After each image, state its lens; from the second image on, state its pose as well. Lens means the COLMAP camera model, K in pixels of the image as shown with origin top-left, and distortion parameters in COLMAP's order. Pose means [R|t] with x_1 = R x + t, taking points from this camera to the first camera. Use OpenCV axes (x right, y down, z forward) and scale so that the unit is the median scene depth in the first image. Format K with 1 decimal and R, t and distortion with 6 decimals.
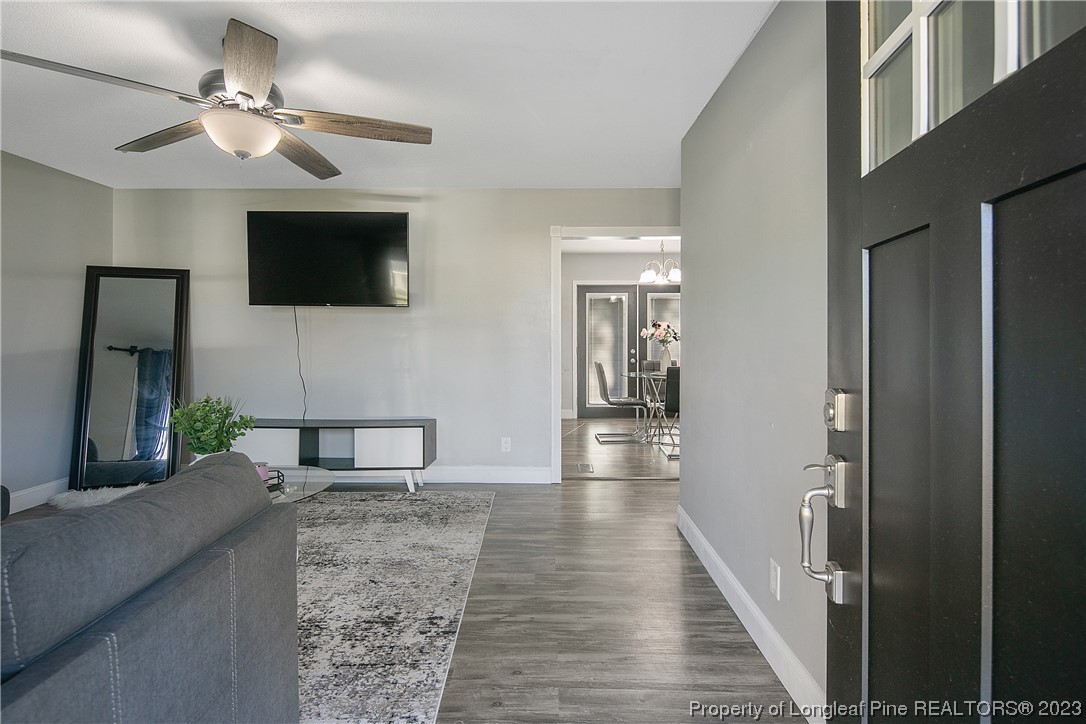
lens RADIAL K [[527.7, 0, 544.8], [0, 527.7, 340.6], [0, 0, 1]] dist [0.009257, -0.003670]
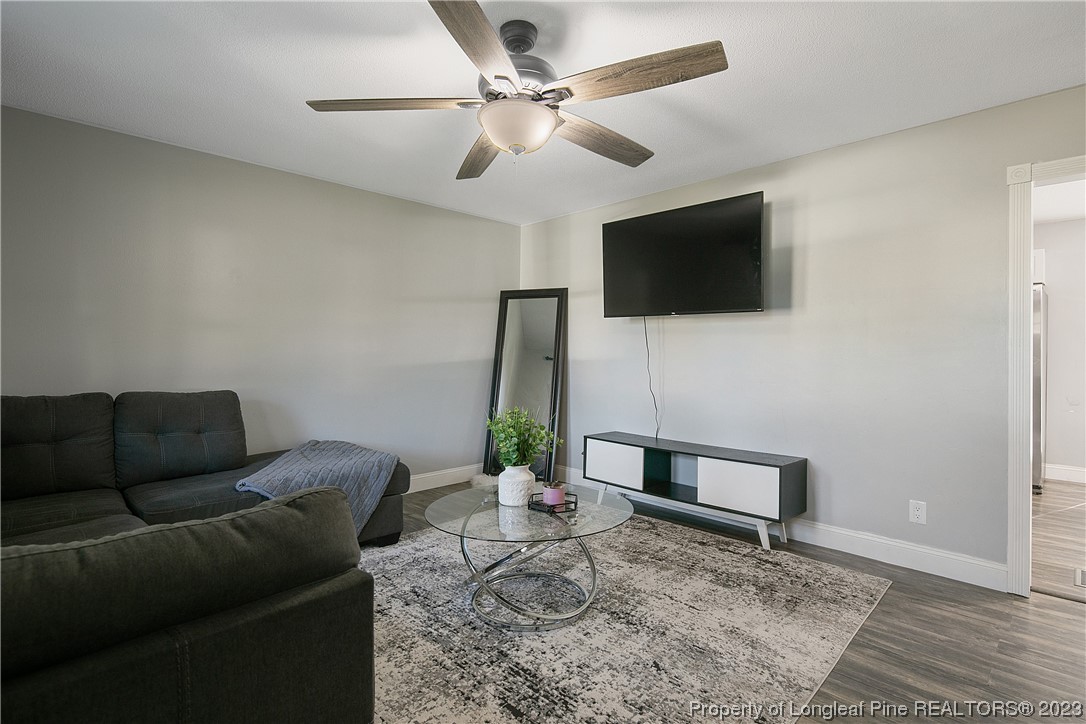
lens RADIAL K [[527.7, 0, 547.9], [0, 527.7, 350.9], [0, 0, 1]] dist [0.009257, -0.003670]
pose [[0.717583, 0.003787, -0.696463, 0.081494], [-0.010590, 0.999929, -0.005474, 0.003377], [0.696393, 0.011304, 0.717572, 0.282723]]
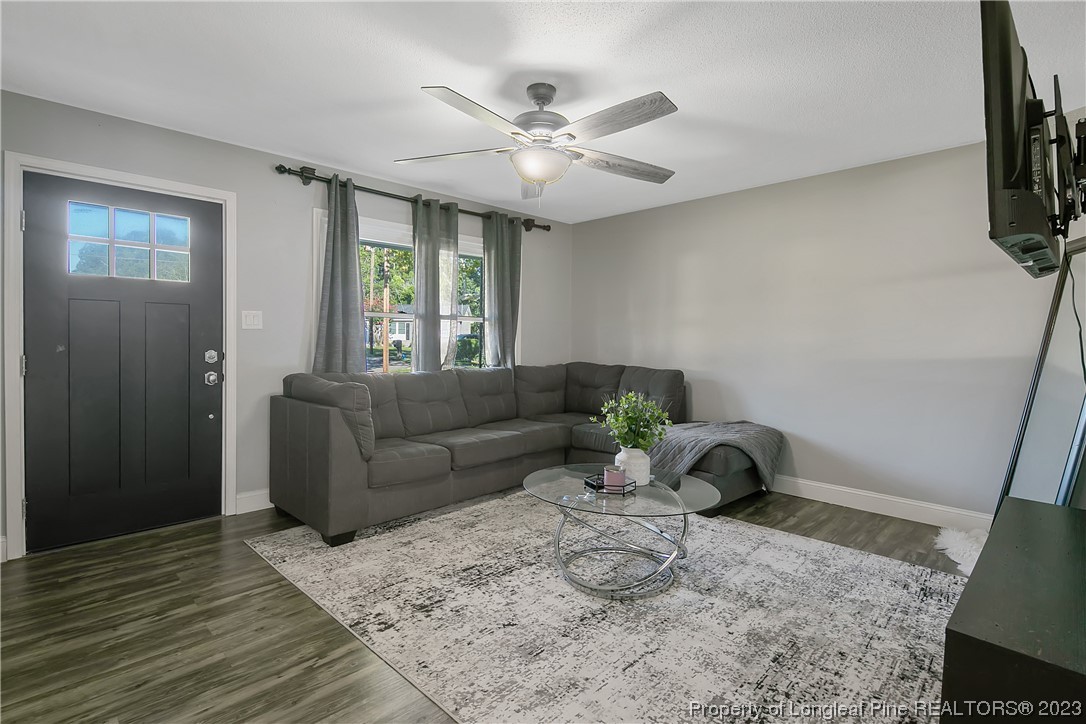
lens RADIAL K [[527.7, 0, 546.9], [0, 527.7, 351.5], [0, 0, 1]] dist [0.009257, -0.003670]
pose [[-0.704624, 0.009400, -0.709519, 0.194633], [-0.014436, 0.999515, 0.027578, -0.003792], [0.709434, 0.029674, -0.704147, 1.379327]]
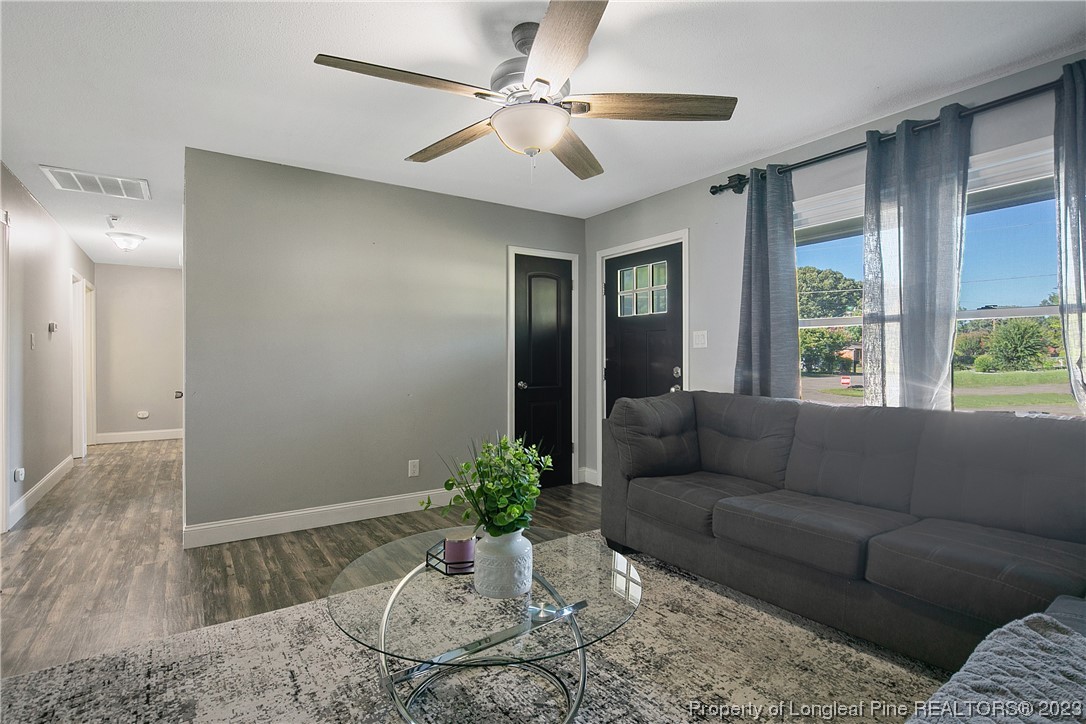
lens RADIAL K [[527.7, 0, 537.4], [0, 527.7, 361.6], [0, 0, 1]] dist [0.009257, -0.003670]
pose [[-0.559369, -0.002437, 0.828915, -1.002292], [0.005990, 0.999958, 0.006982, 0.009928], [-0.828897, 0.008871, -0.559330, 1.124807]]
